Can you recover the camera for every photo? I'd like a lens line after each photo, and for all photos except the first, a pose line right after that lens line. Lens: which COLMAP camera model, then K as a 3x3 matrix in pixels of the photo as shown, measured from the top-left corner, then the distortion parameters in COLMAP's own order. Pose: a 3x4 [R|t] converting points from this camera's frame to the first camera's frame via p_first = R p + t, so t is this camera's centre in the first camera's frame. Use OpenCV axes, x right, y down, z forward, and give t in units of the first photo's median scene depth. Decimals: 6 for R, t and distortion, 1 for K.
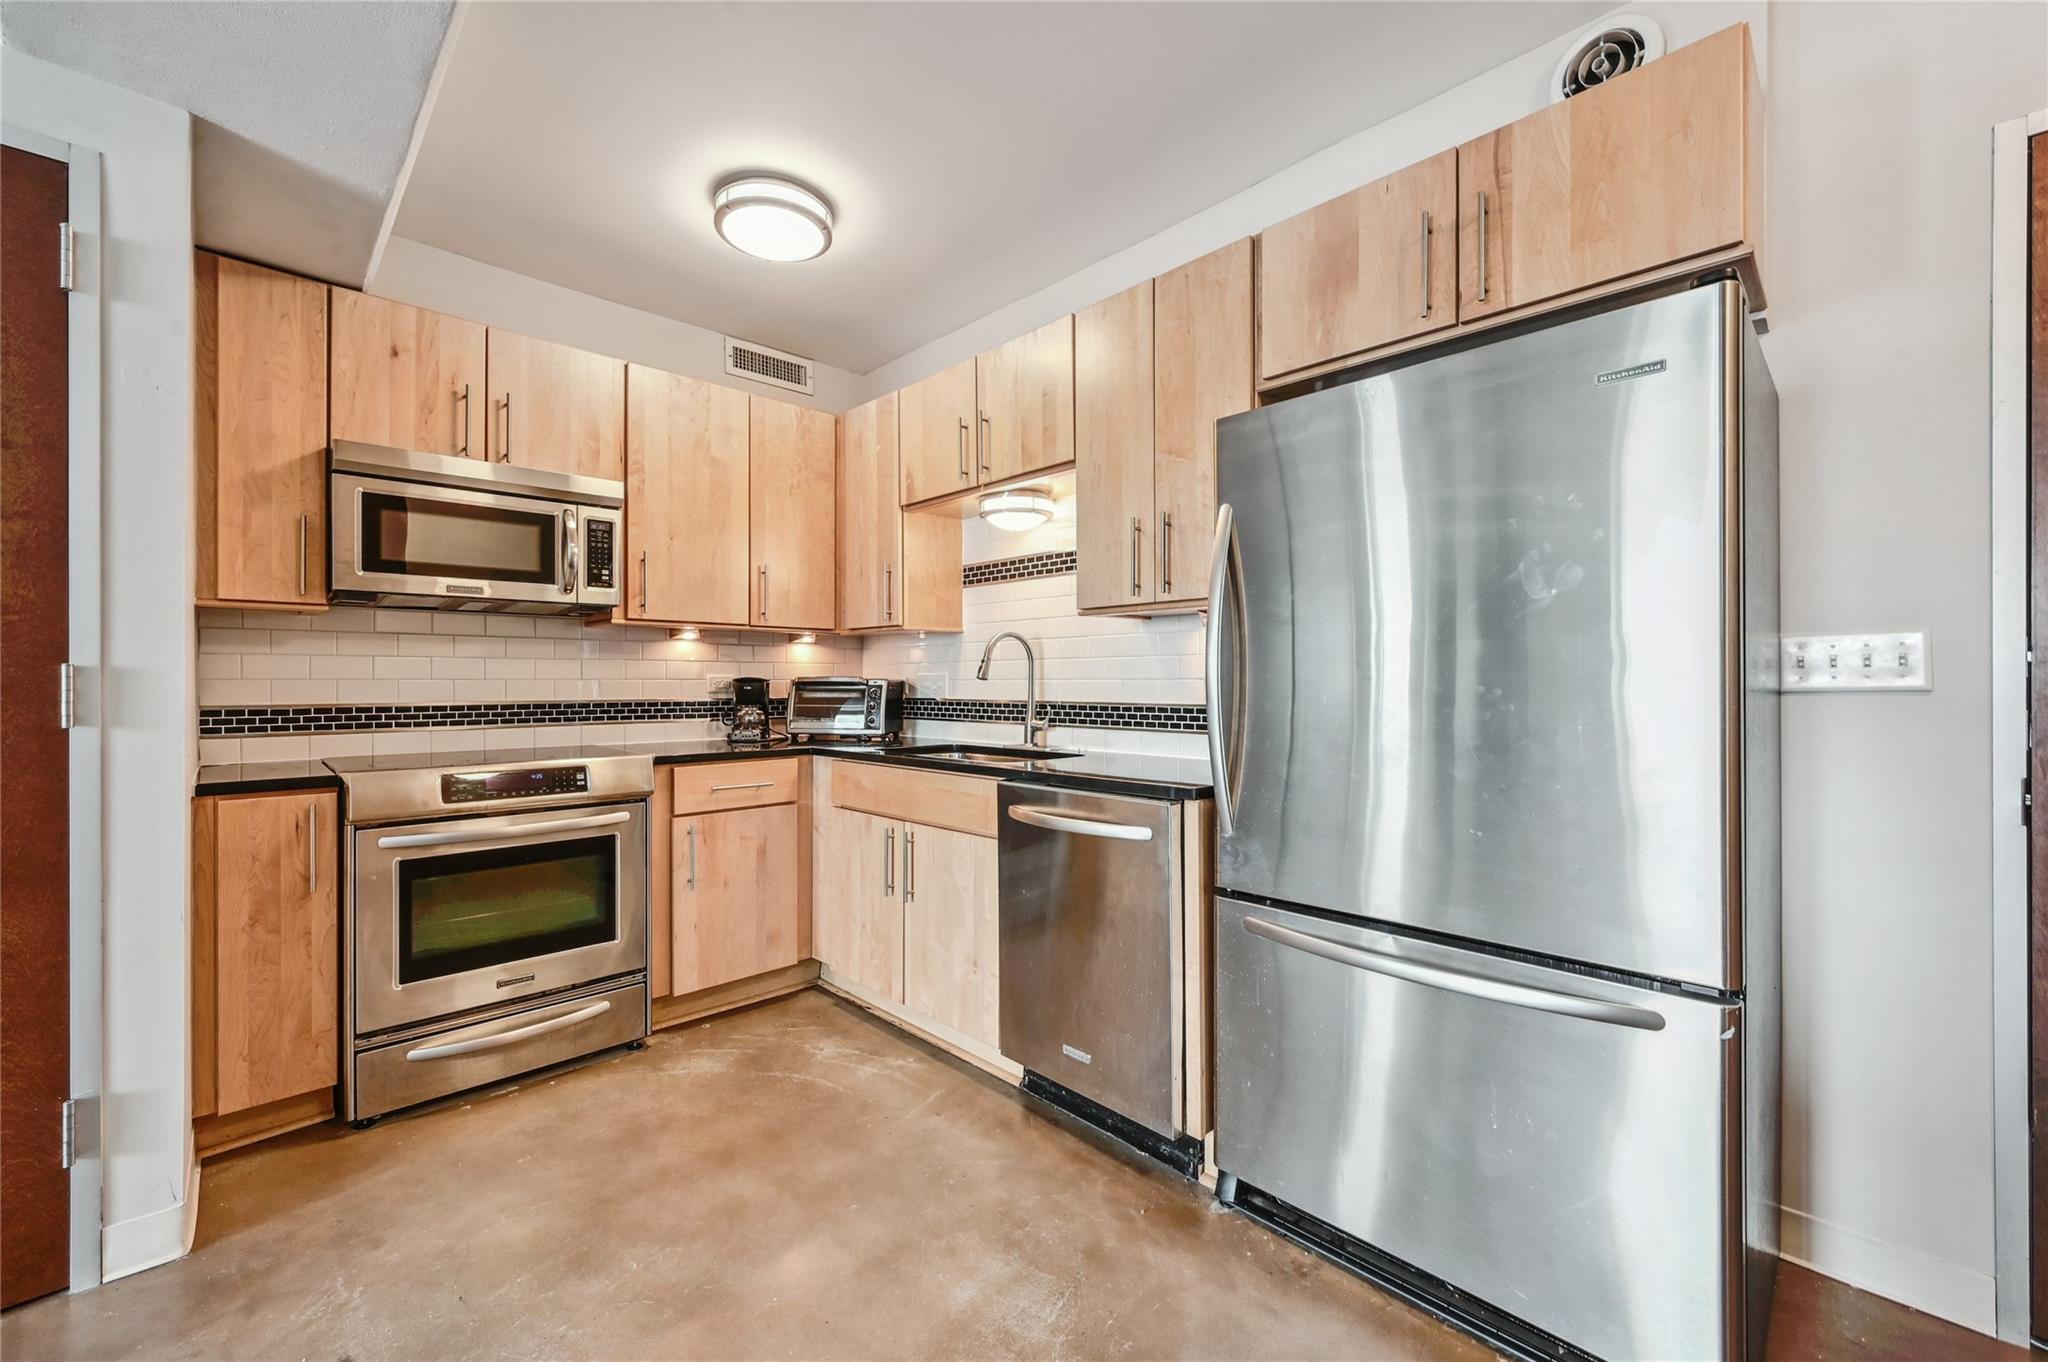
lens RADIAL K [[815.4, 0, 1024.0], [0, 815.4, 681.0], [0, 0, 1]] dist [0.001717, -0.000130]
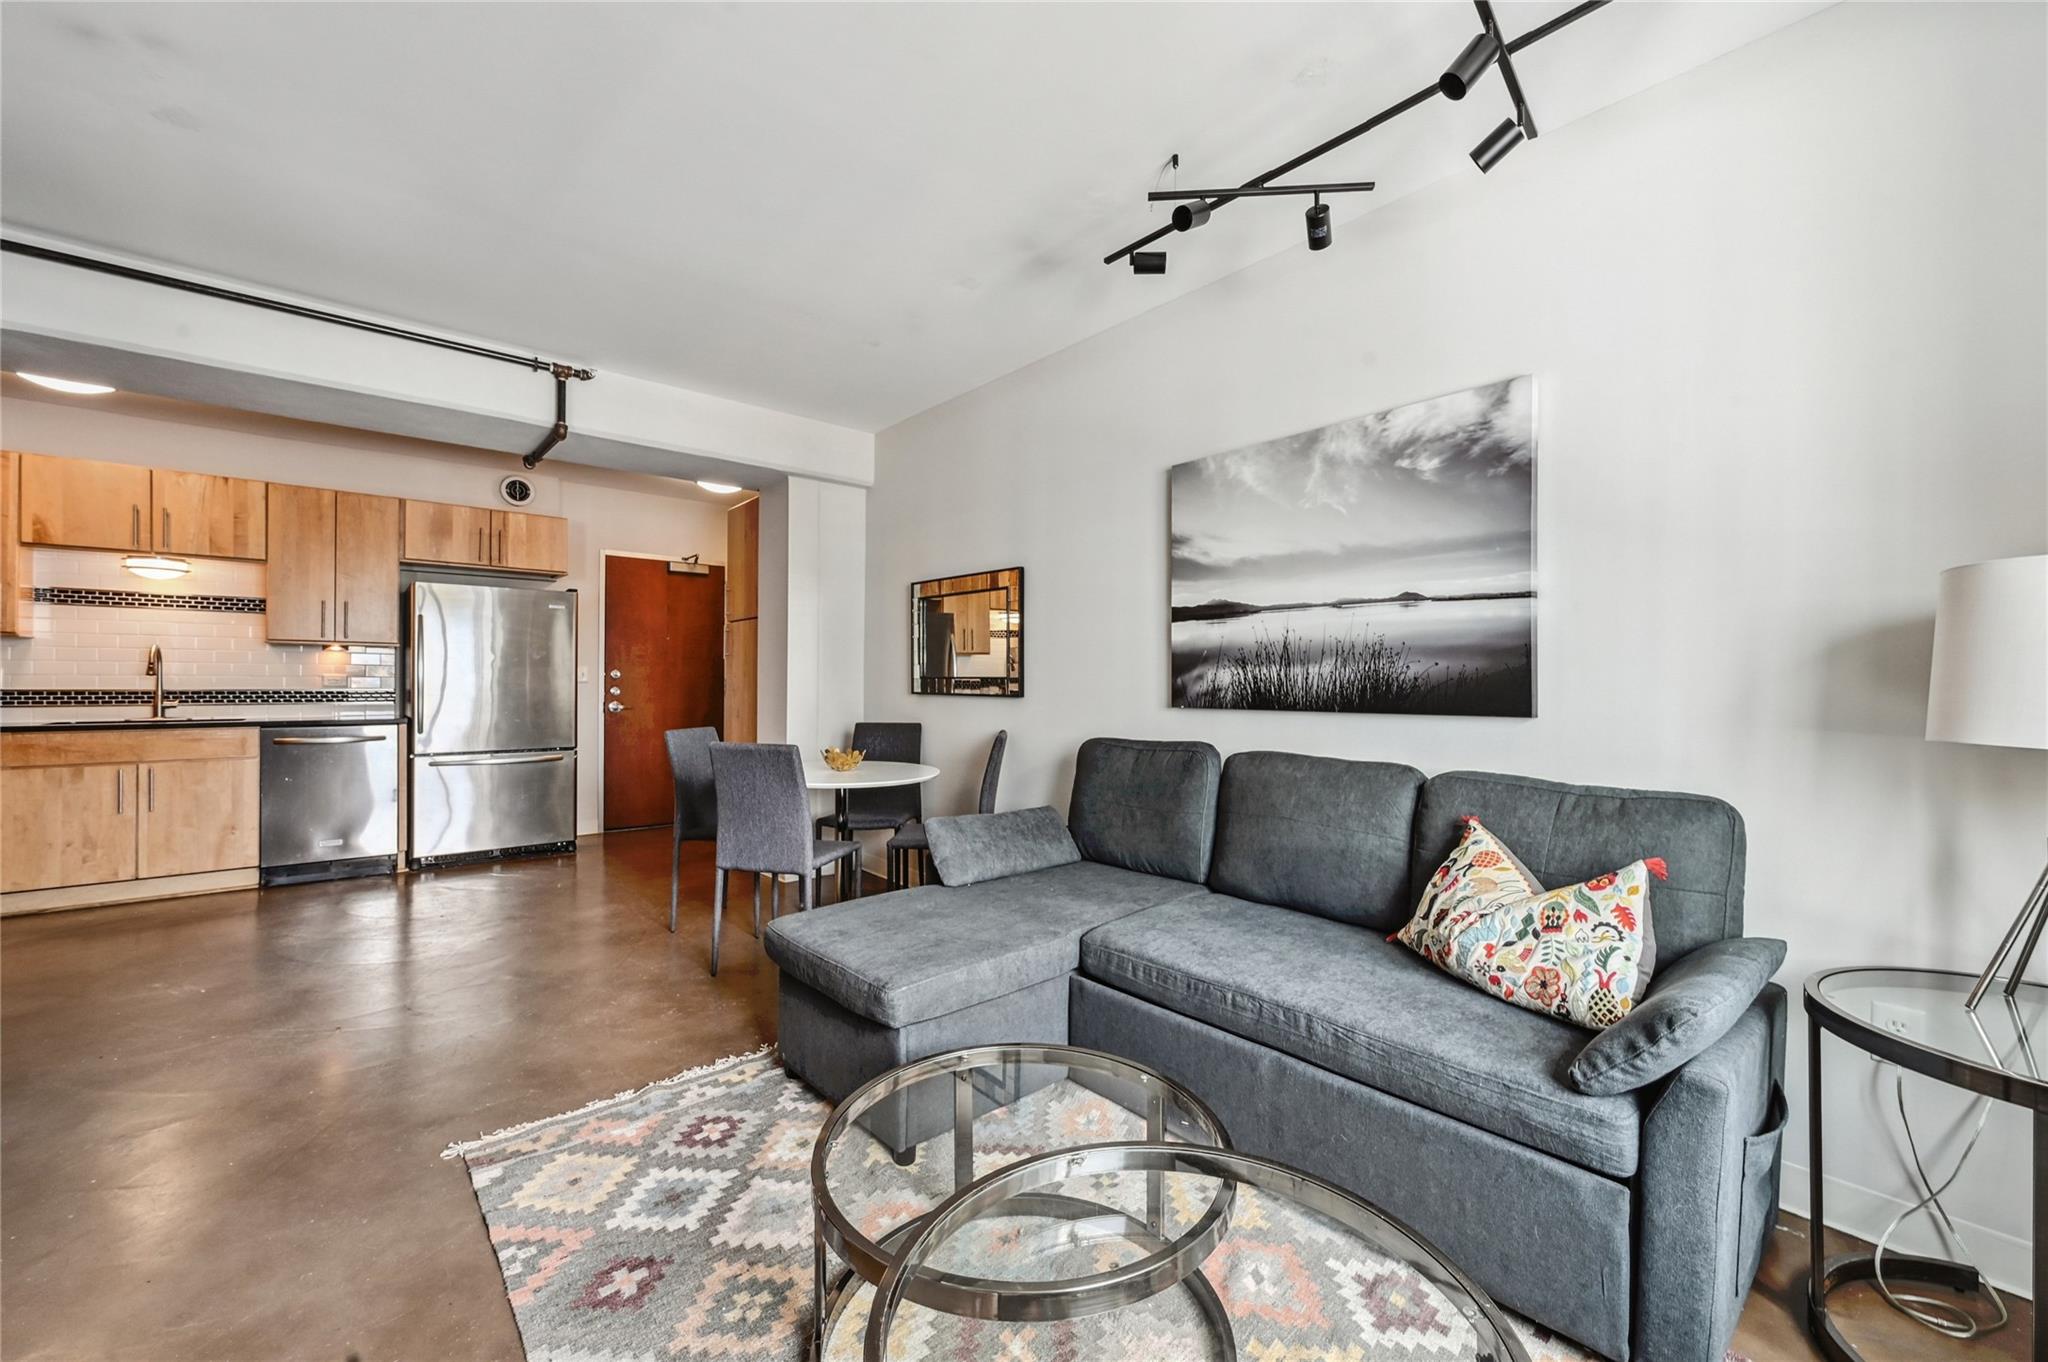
lens RADIAL K [[815.4, 0, 1024.0], [0, 815.4, 681.0], [0, 0, 1]] dist [0.001717, -0.000130]
pose [[0.065905, 0.004205, 0.997817, -1.970571], [-0.009946, 0.999944, -0.003557, -0.002910], [-0.997776, -0.009690, 0.065943, -1.008036]]
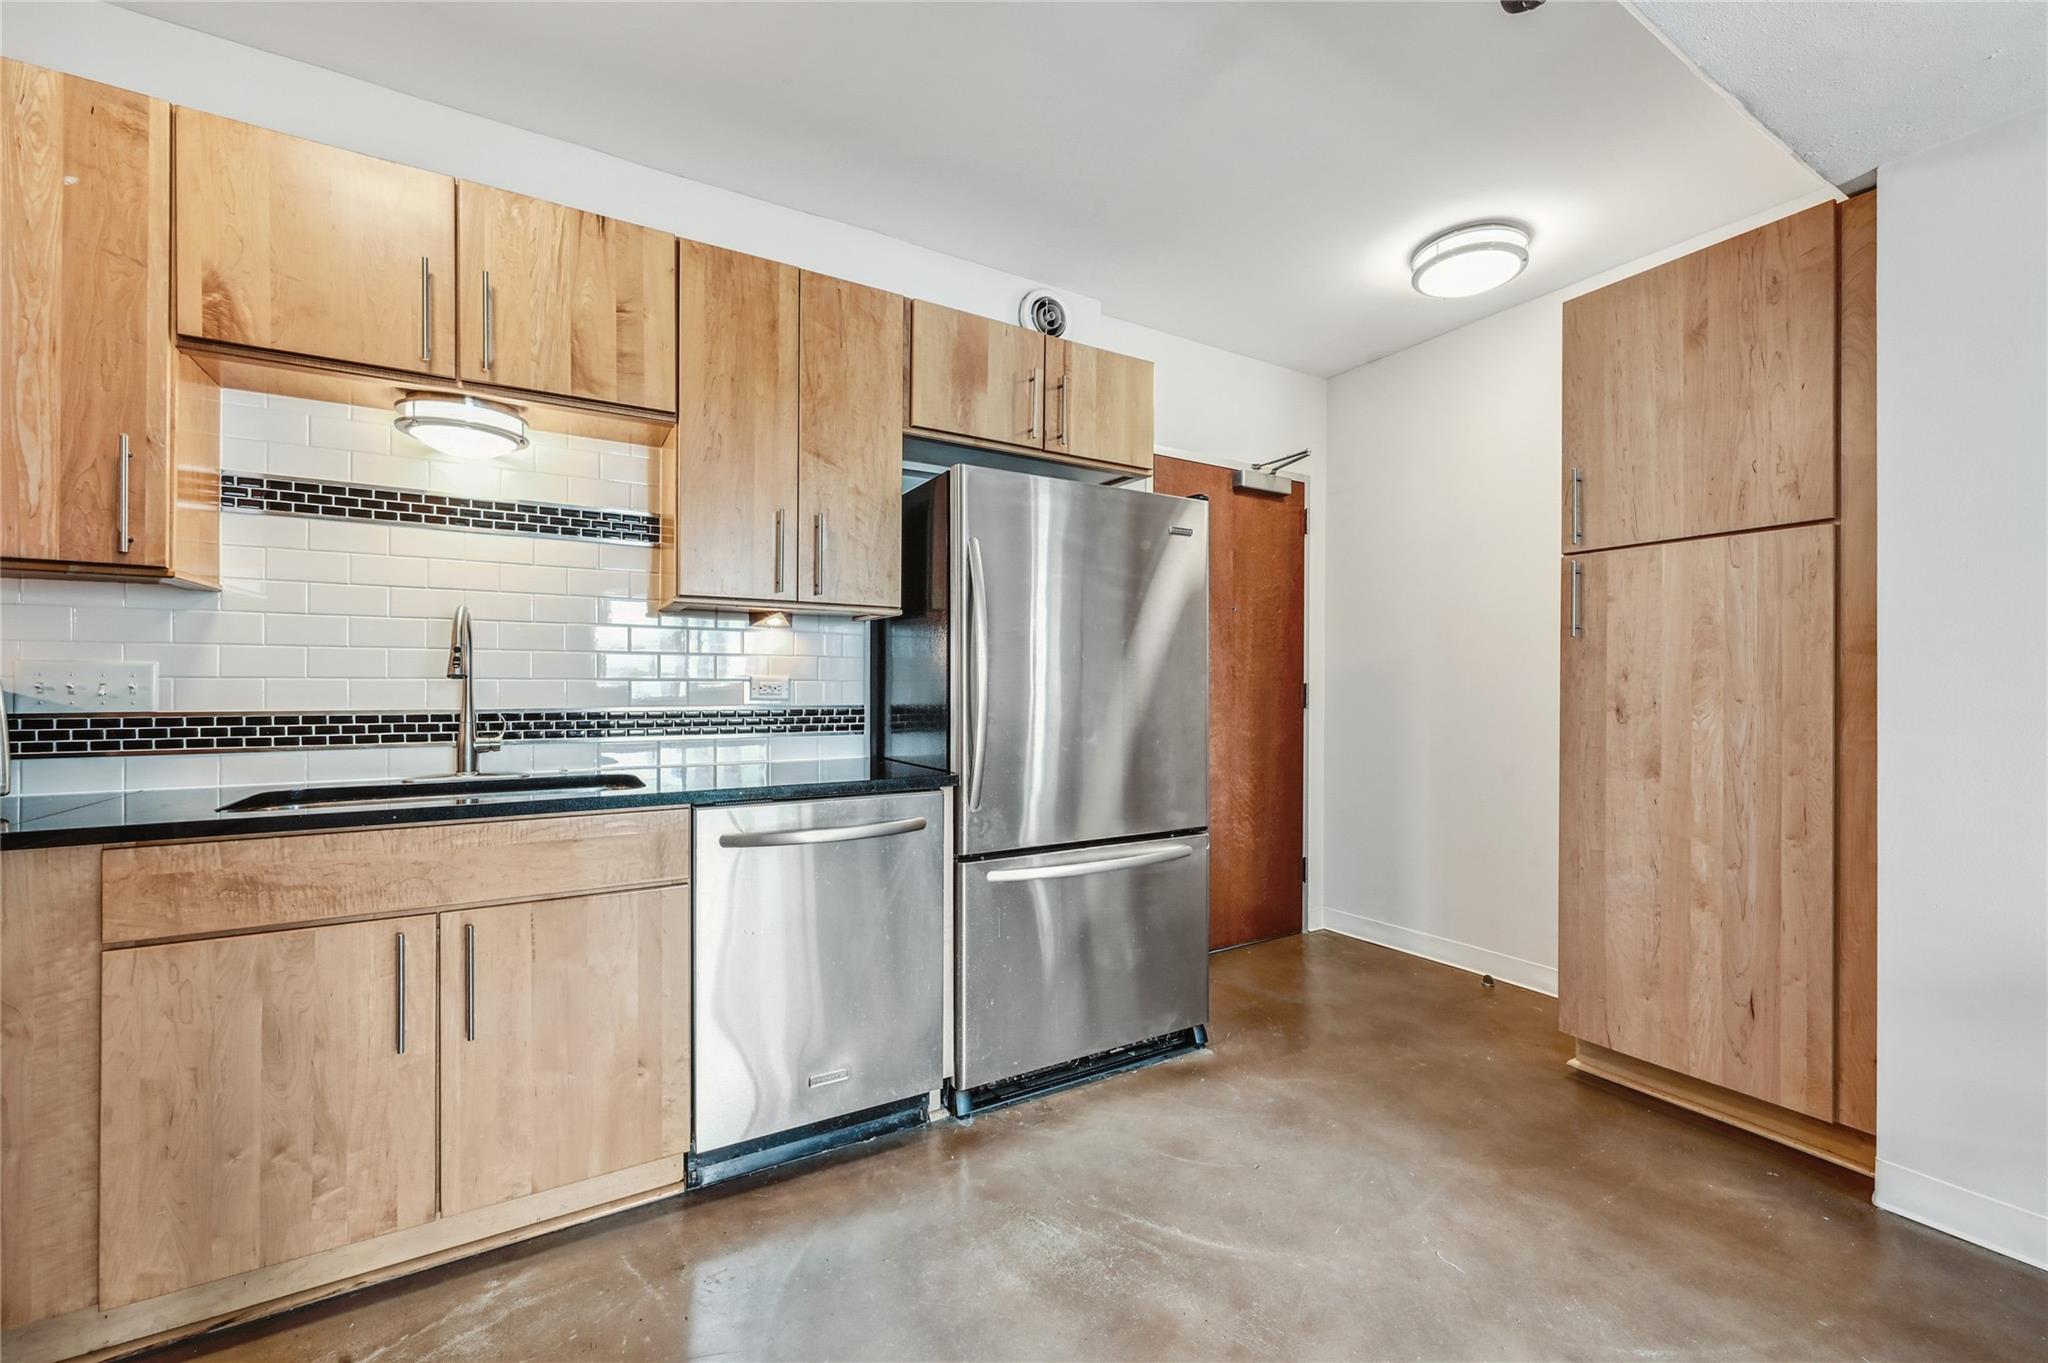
lens RADIAL K [[819.5, 0, 1032.5], [0, 819.5, 686.0], [0, 0, 1]] dist [0.000253, 0.000087]
pose [[0.226040, 0.000429, 0.974118, -0.769511], [-0.008106, 0.999966, 0.001441, -0.000642], [-0.974084, -0.008222, 0.226036, 0.533169]]
